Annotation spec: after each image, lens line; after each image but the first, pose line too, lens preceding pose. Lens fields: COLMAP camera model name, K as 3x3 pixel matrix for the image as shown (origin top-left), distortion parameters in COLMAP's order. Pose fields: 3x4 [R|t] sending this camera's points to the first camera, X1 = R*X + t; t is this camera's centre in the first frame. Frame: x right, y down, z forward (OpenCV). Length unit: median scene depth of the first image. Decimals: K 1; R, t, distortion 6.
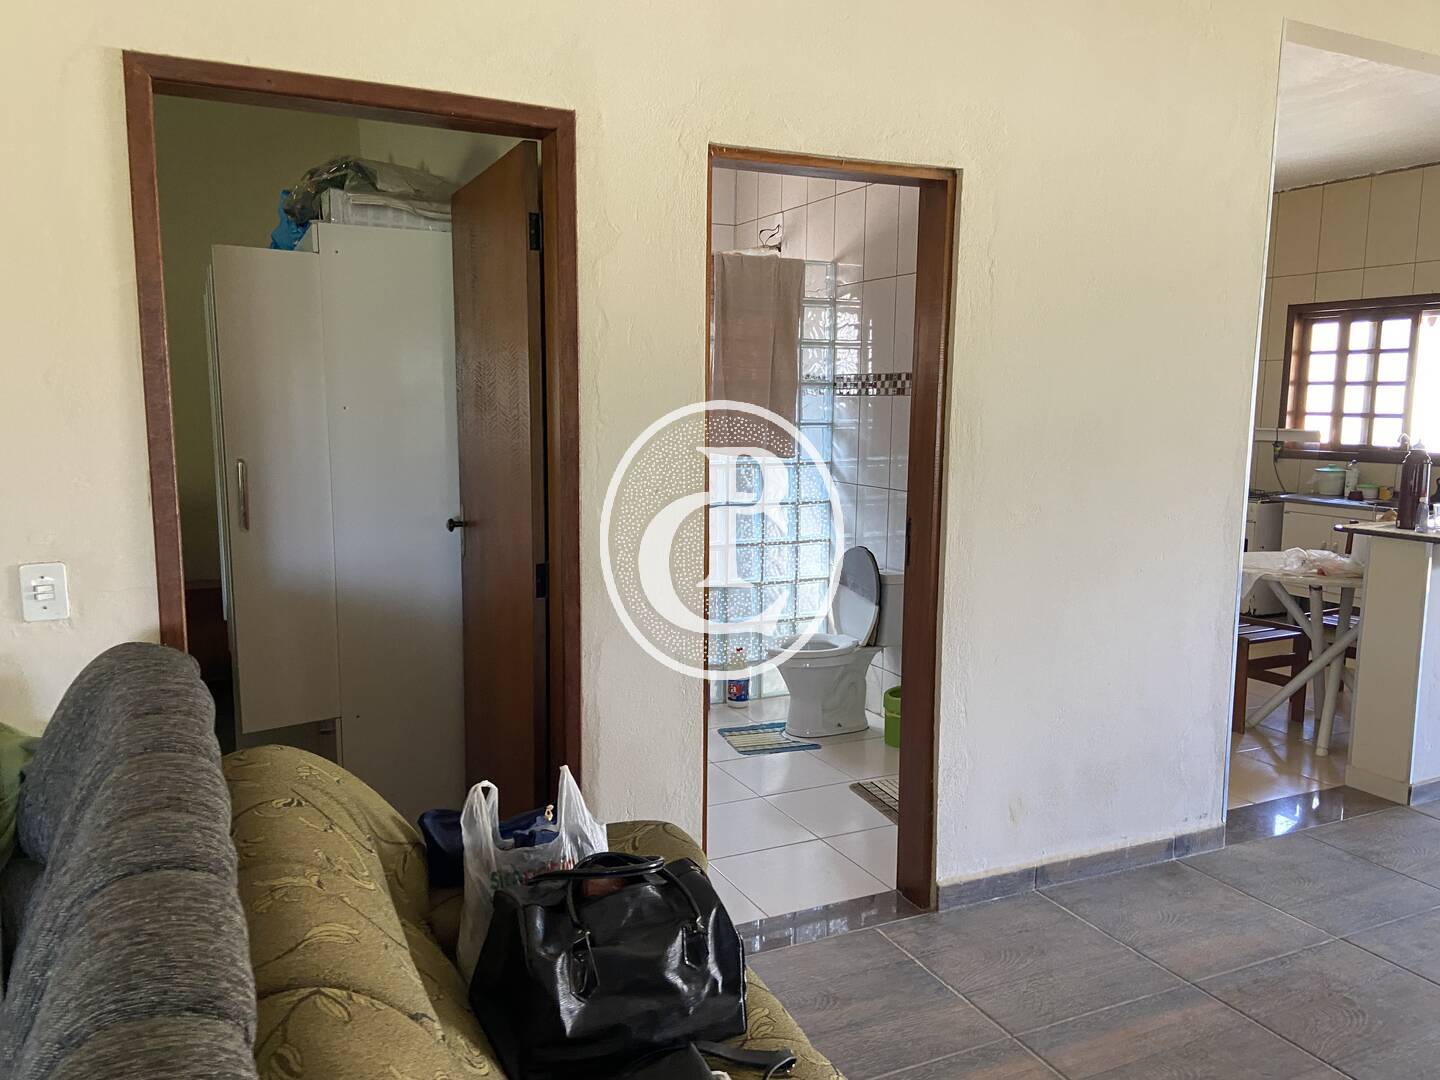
lens RADIAL K [[1082.8, 0, 709.7], [0, 1082.8, 549.5], [0, 0, 1]] dist [0.120157, -0.145352]
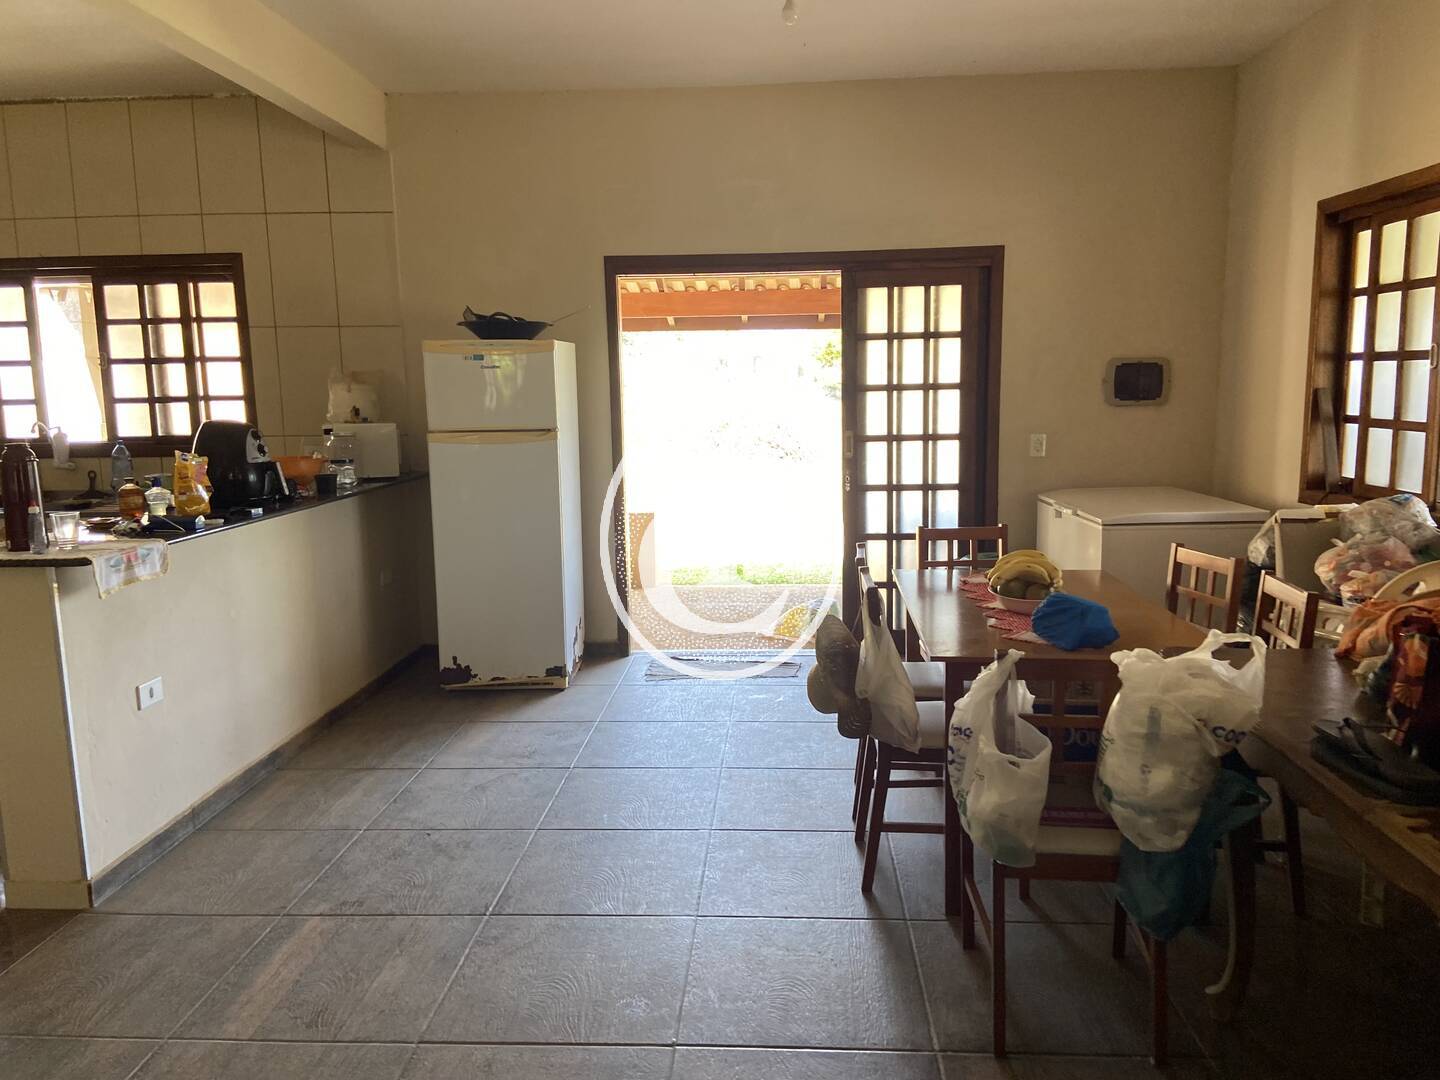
lens RADIAL K [[1082.8, 0, 737.8], [0, 1082.8, 538.9], [0, 0, 1]] dist [0.120157, -0.145352]
pose [[0.471266, -0.141586, 0.870552, 0.205665], [0.140538, 0.986475, 0.084360, -0.021544], [-0.870722, 0.082589, 0.484791, 0.214933]]
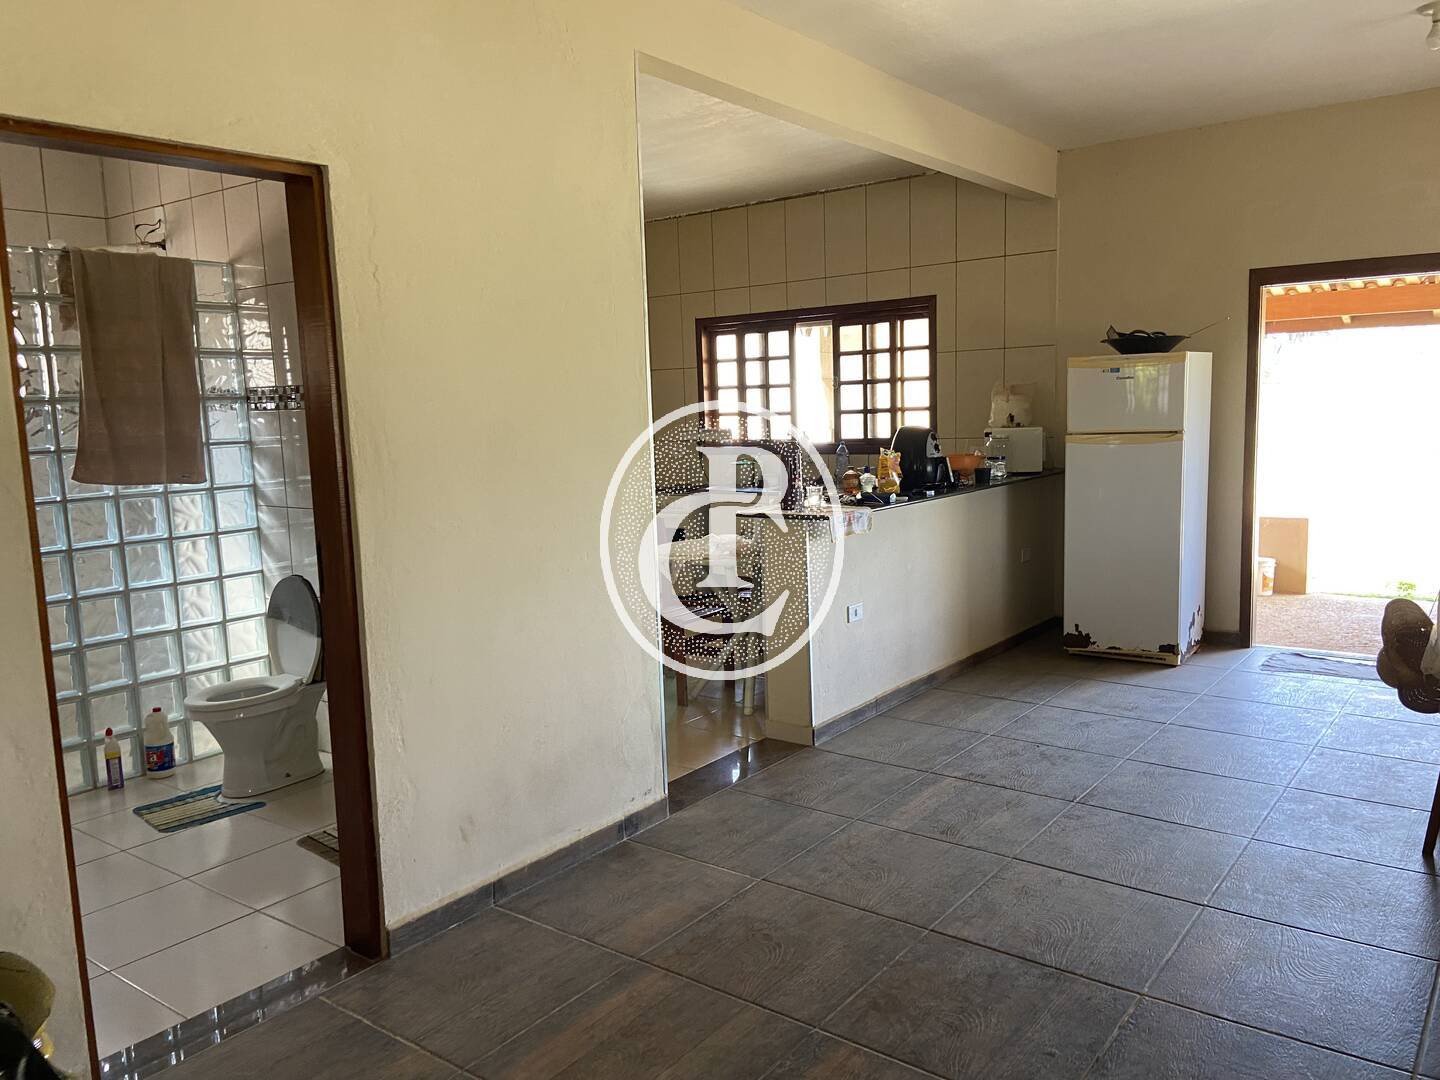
lens RADIAL K [[1082.8, 0, 734.8], [0, 1082.8, 544.1], [0, 0, 1]] dist [0.120157, -0.145352]
pose [[0.884260, -0.095698, 0.457084, 0.053266], [0.102549, 0.994679, 0.009865, 0.000347], [-0.455596, 0.038150, 0.889369, 0.012806]]
